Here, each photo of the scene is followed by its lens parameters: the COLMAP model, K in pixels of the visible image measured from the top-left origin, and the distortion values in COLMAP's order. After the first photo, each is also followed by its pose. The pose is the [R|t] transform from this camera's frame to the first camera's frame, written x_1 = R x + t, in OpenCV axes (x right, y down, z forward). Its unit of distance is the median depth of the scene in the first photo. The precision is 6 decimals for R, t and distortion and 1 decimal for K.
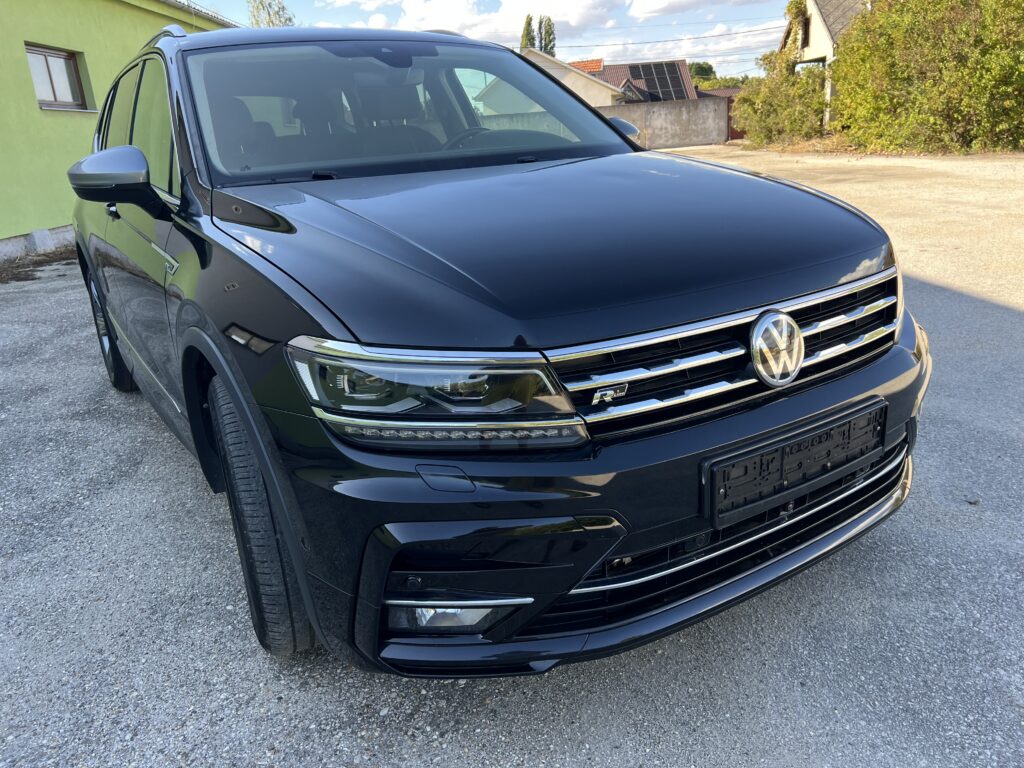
lens RADIAL K [[776.6, 0, 509.0], [0, 776.6, 389.0], [0, 0, 1]] dist [0.058362, -0.067006]
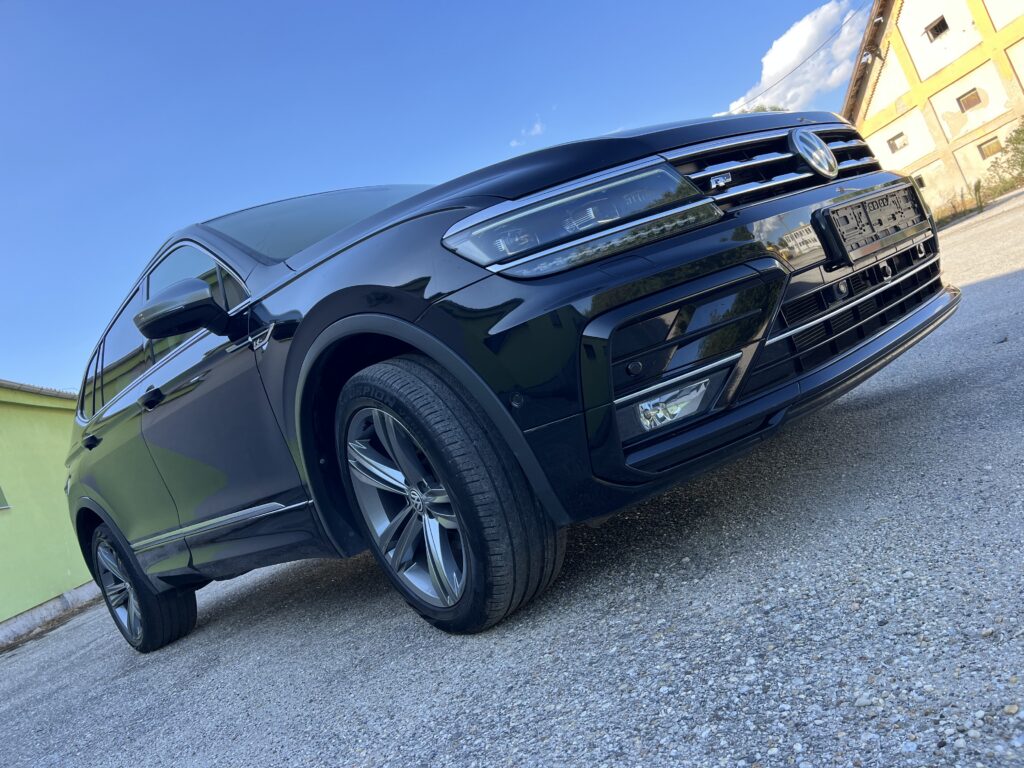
lens RADIAL K [[776.6, 0, 503.5], [0, 776.6, 374.2], [0, 0, 1]] dist [0.058362, -0.067006]
pose [[0.935116, -0.315317, 0.161658, -0.424196], [0.352810, 0.870911, -0.342109, 0.505486], [-0.032917, 0.376946, 0.925650, 0.019450]]
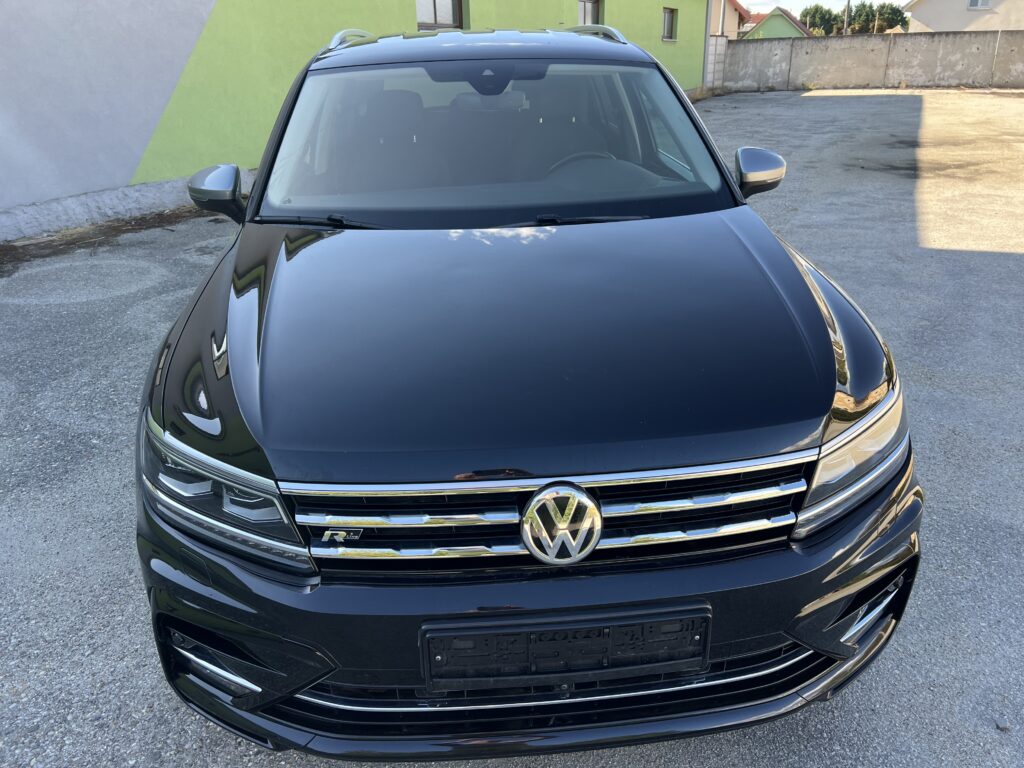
lens RADIAL K [[776.6, 0, 511.7], [0, 776.6, 386.9], [0, 0, 1]] dist [0.058362, -0.067006]
pose [[0.885565, 0.223866, -0.407012, 0.641413], [-0.180084, 0.973138, 0.143427, -0.338361], [0.428188, -0.053717, 0.902092, 0.164269]]
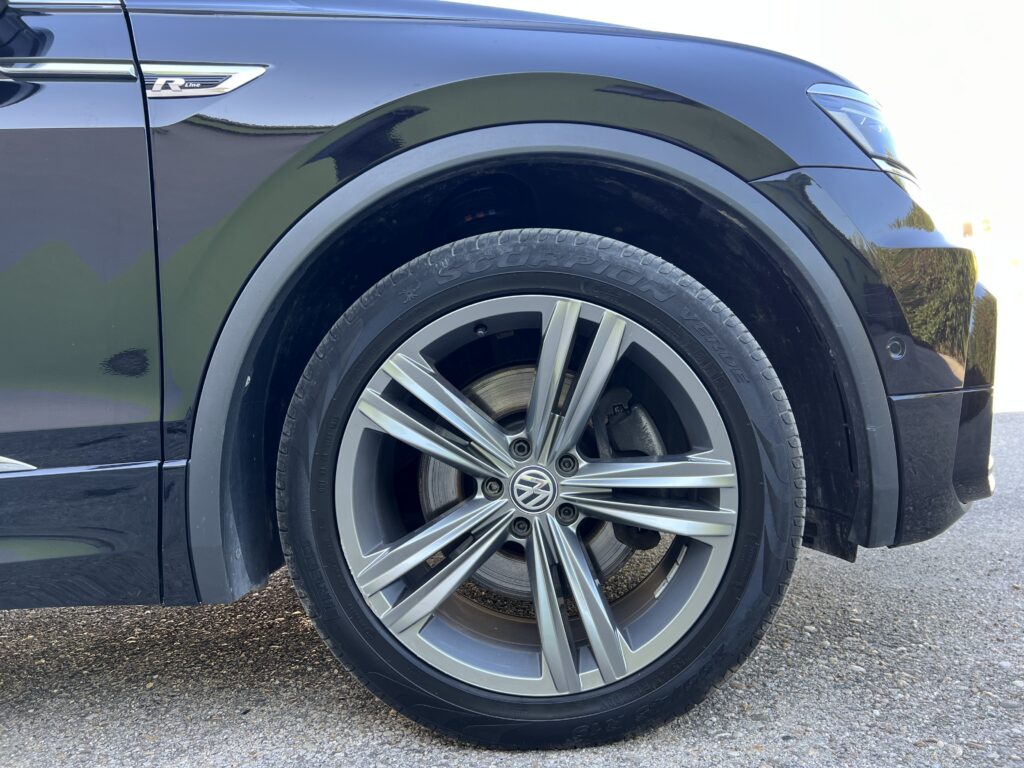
lens RADIAL K [[776.6, 0, 505.9], [0, 776.6, 374.2], [0, 0, 1]] dist [0.058362, -0.067006]
pose [[0.484750, 0.011846, 0.874572, -1.038294], [0.339373, 0.919024, -0.200552, 0.236539], [-0.806128, 0.394024, 0.441477, 0.955188]]
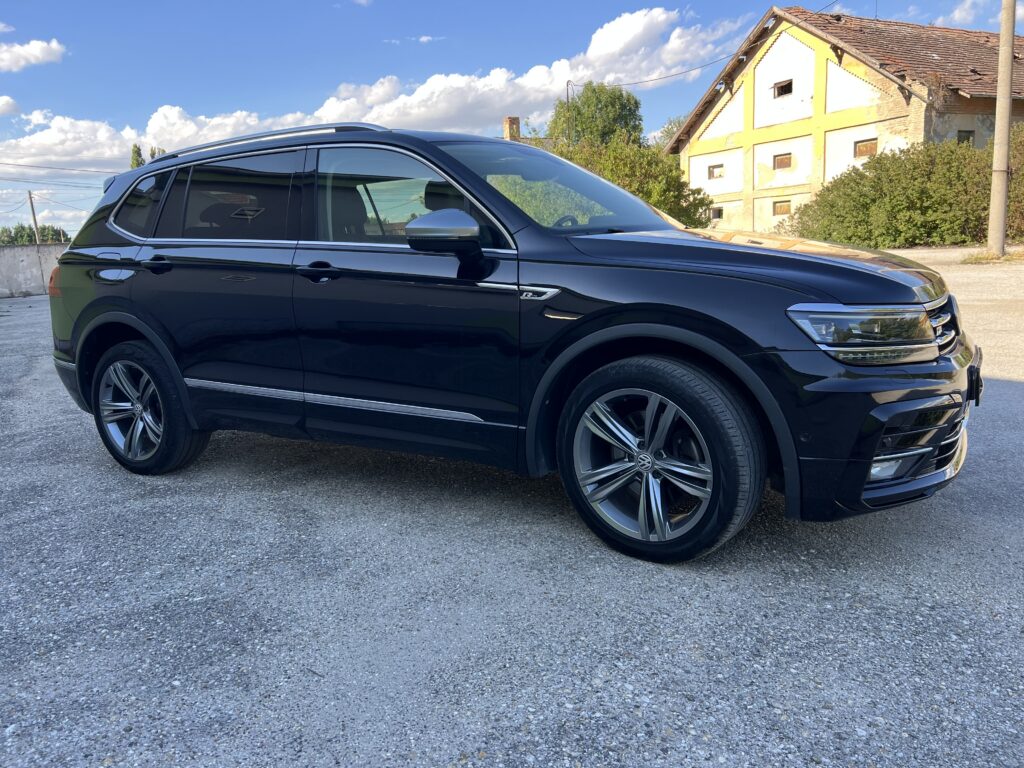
lens RADIAL K [[776.6, 0, 509.9], [0, 776.6, 385.0], [0, 0, 1]] dist [0.058362, -0.067006]
pose [[0.894453, -0.058227, 0.443354, -1.441839], [0.130343, 0.982380, -0.133944, 0.223775], [-0.427743, 0.177595, 0.886282, -0.152175]]
